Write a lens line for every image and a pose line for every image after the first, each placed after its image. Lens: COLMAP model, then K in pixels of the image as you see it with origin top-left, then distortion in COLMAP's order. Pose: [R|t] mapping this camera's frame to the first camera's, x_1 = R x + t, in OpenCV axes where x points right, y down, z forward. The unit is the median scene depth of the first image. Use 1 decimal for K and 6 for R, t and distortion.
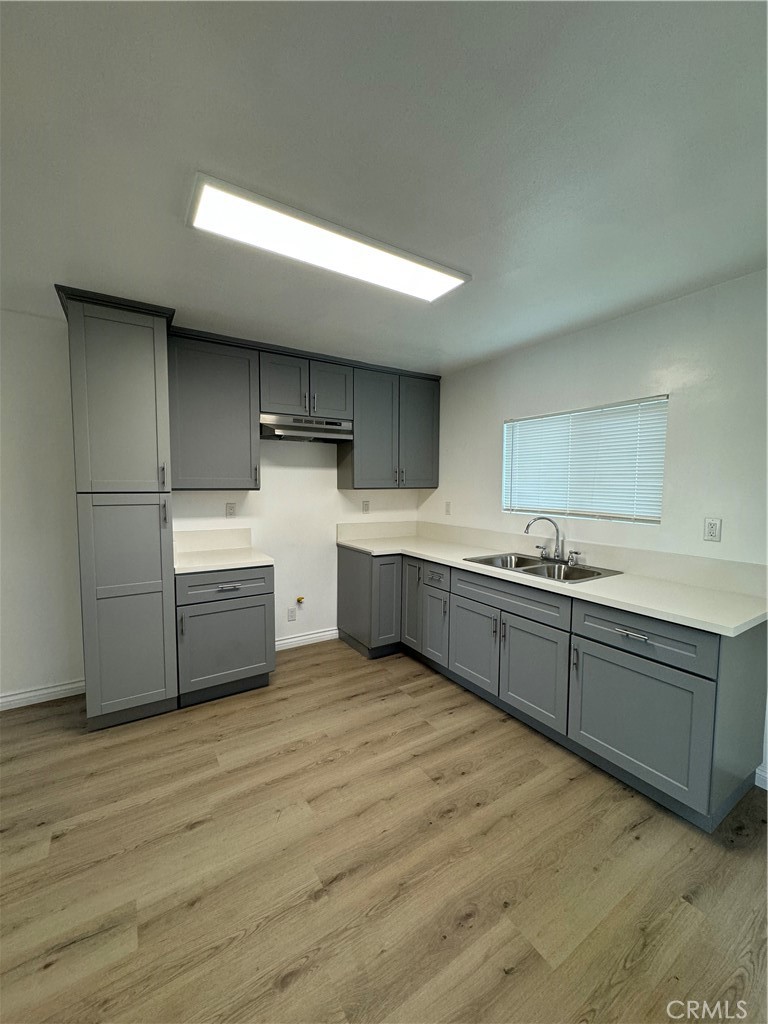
lens RADIAL K [[406.9, 0, 384.7], [0, 406.9, 511.0], [0, 0, 1]] dist [-0.001145, 0.000099]
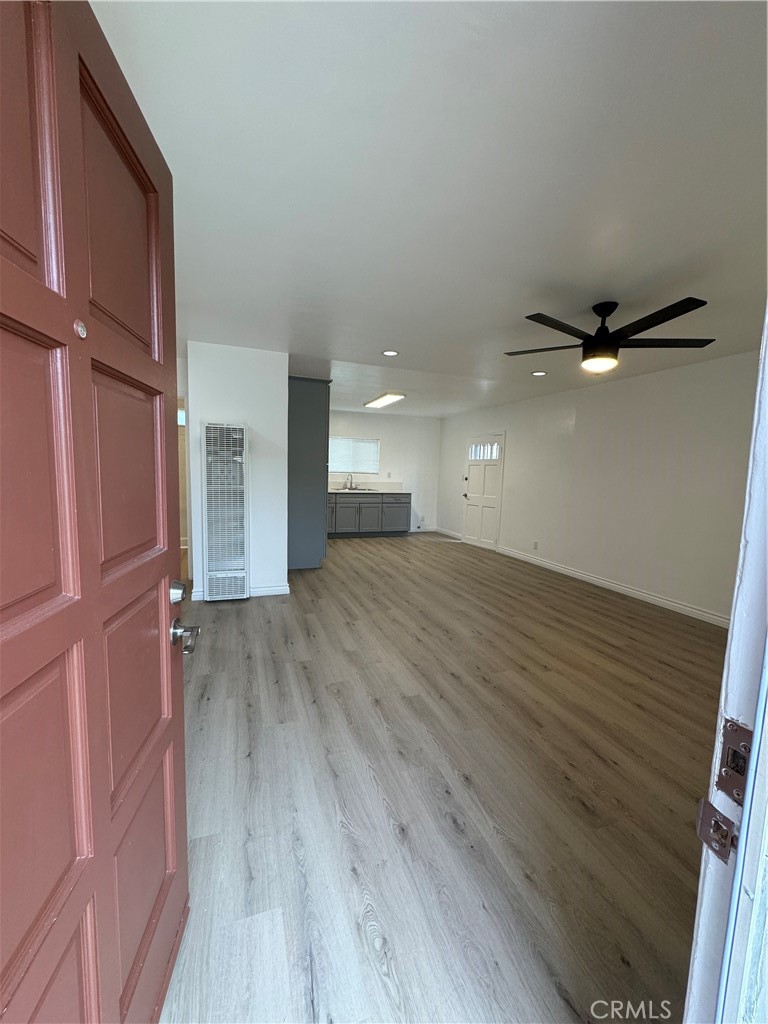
lens RADIAL K [[406.9, 0, 384.7], [0, 406.9, 511.0], [0, 0, 1]] dist [-0.001145, 0.000099]
pose [[0.221328, -0.099791, 0.970080, -3.122327], [0.038962, 0.994861, 0.093451, 0.021216], [-0.974421, 0.017113, 0.224079, 0.131249]]
